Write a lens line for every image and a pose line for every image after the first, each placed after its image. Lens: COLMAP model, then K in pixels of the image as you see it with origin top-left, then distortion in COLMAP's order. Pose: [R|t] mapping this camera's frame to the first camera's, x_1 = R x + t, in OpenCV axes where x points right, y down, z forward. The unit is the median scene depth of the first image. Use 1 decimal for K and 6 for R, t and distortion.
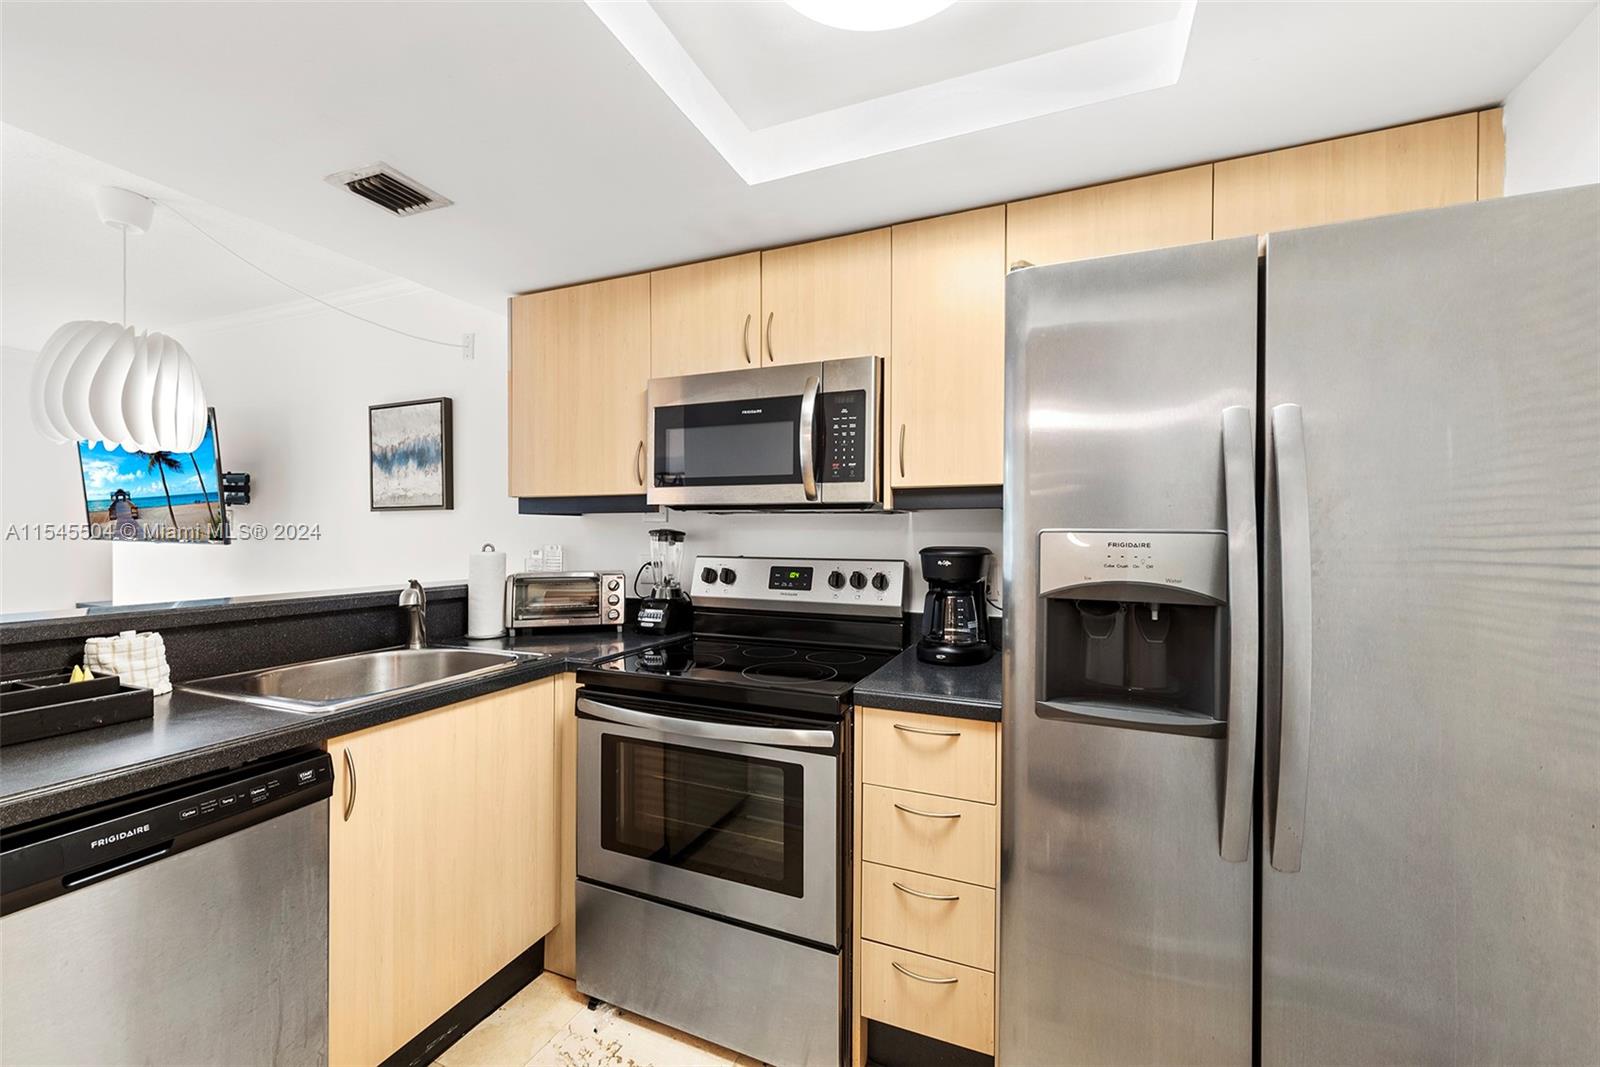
lens RADIAL K [[618.6, 0, 795.4], [0, 618.6, 539.4], [0, 0, 1]] dist [0.007084, -0.001451]
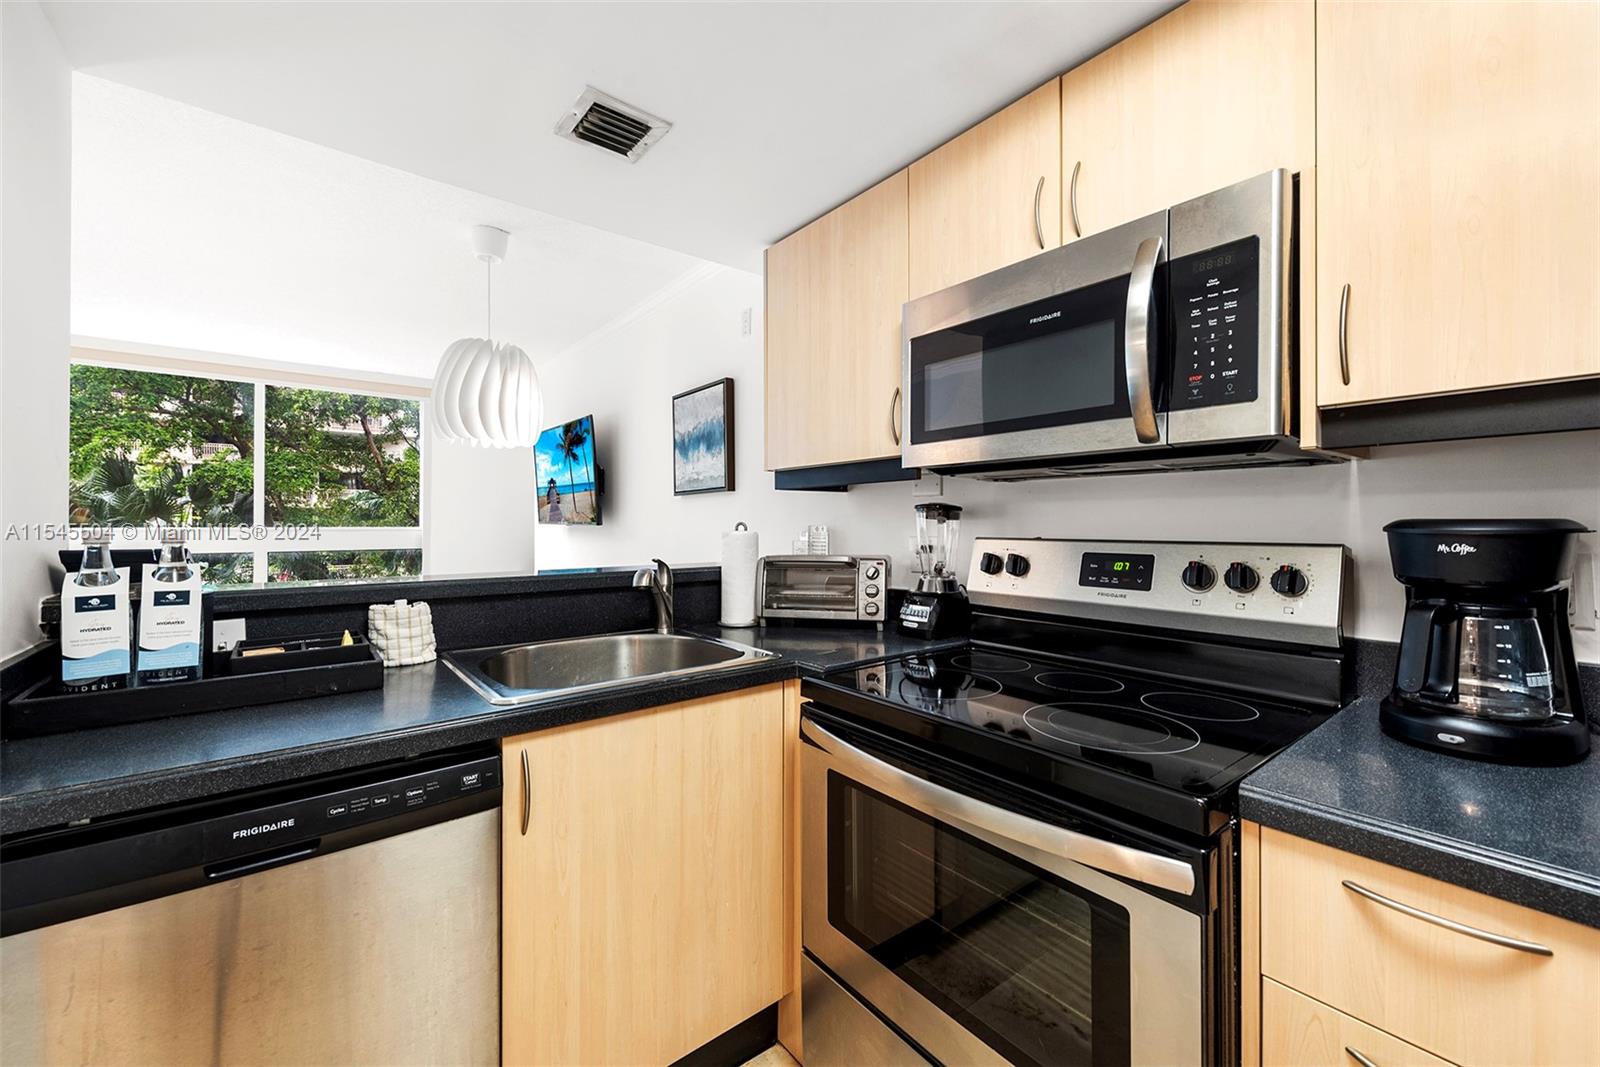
lens RADIAL K [[618.6, 0, 801.9], [0, 618.6, 524.8], [0, 0, 1]] dist [0.007084, -0.001451]
pose [[0.877096, -0.004678, -0.480292, 0.019095], [0.000175, 0.999956, -0.009420, 0.022414], [0.480315, 0.008179, 0.877058, 0.295206]]
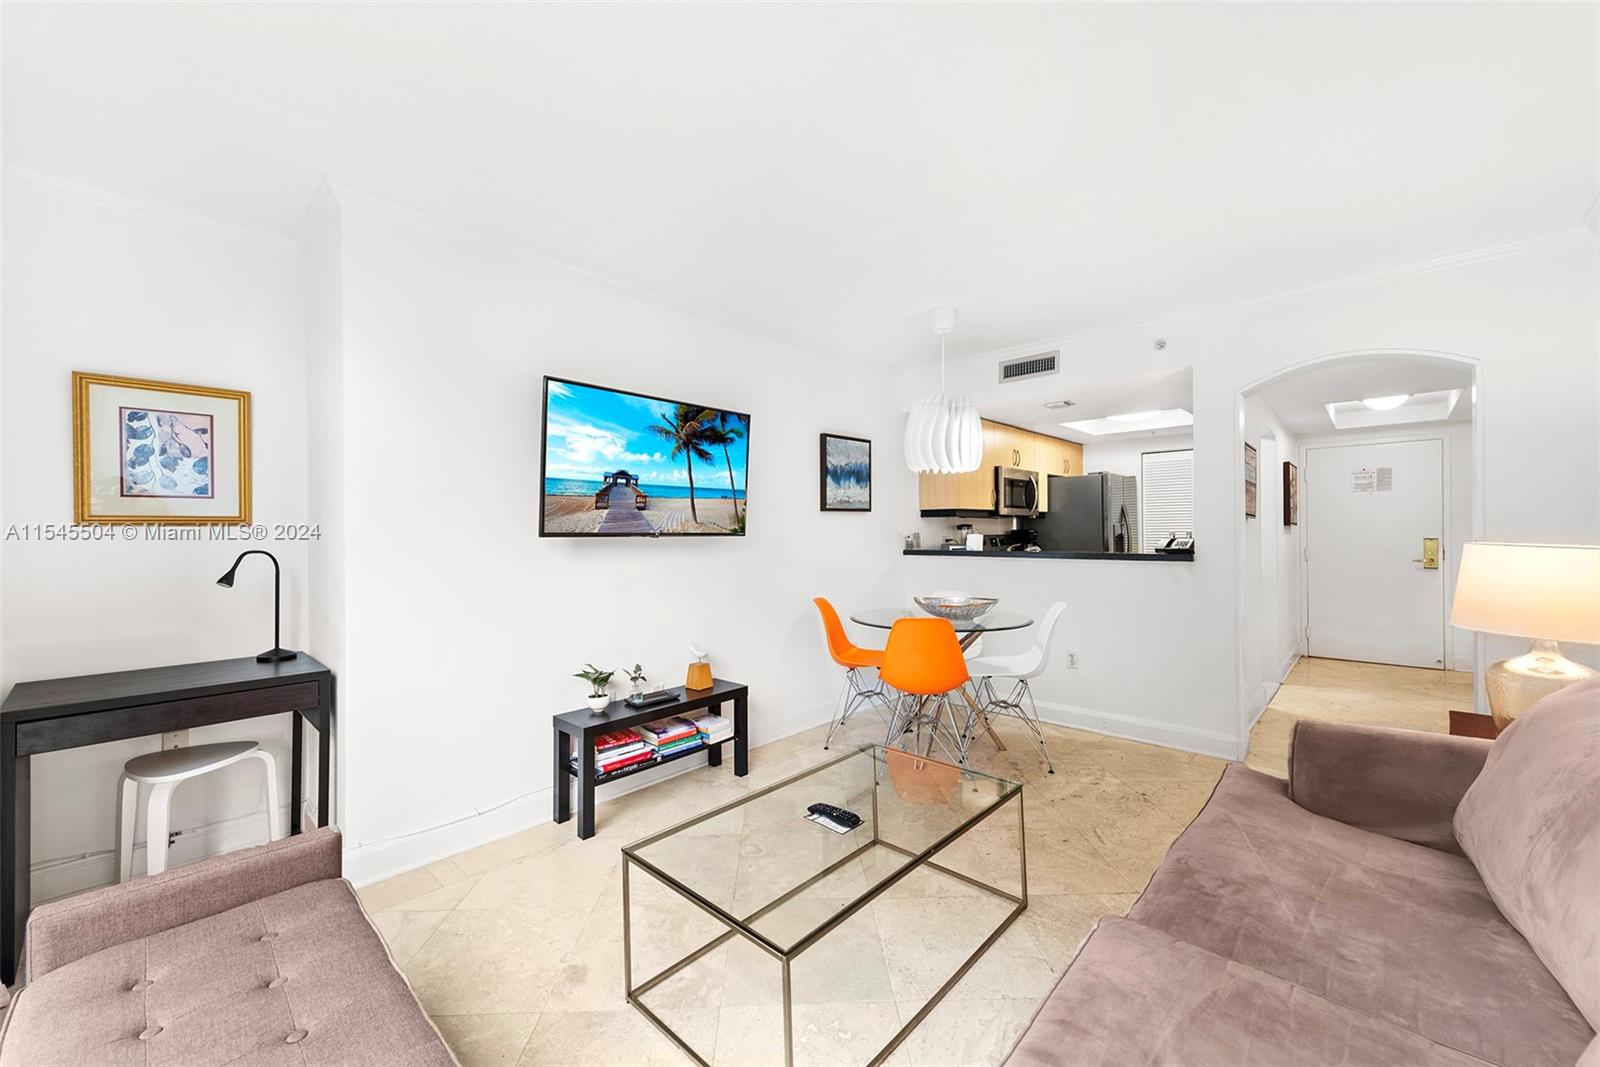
lens RADIAL K [[618.6, 0, 801.2], [0, 618.6, 527.6], [0, 0, 1]] dist [0.007084, -0.001451]
pose [[0.343911, -0.003112, 0.938997, -3.166072], [-0.005131, 0.999973, 0.005193, -0.027776], [-0.938988, -0.006604, 0.343885, 0.958919]]
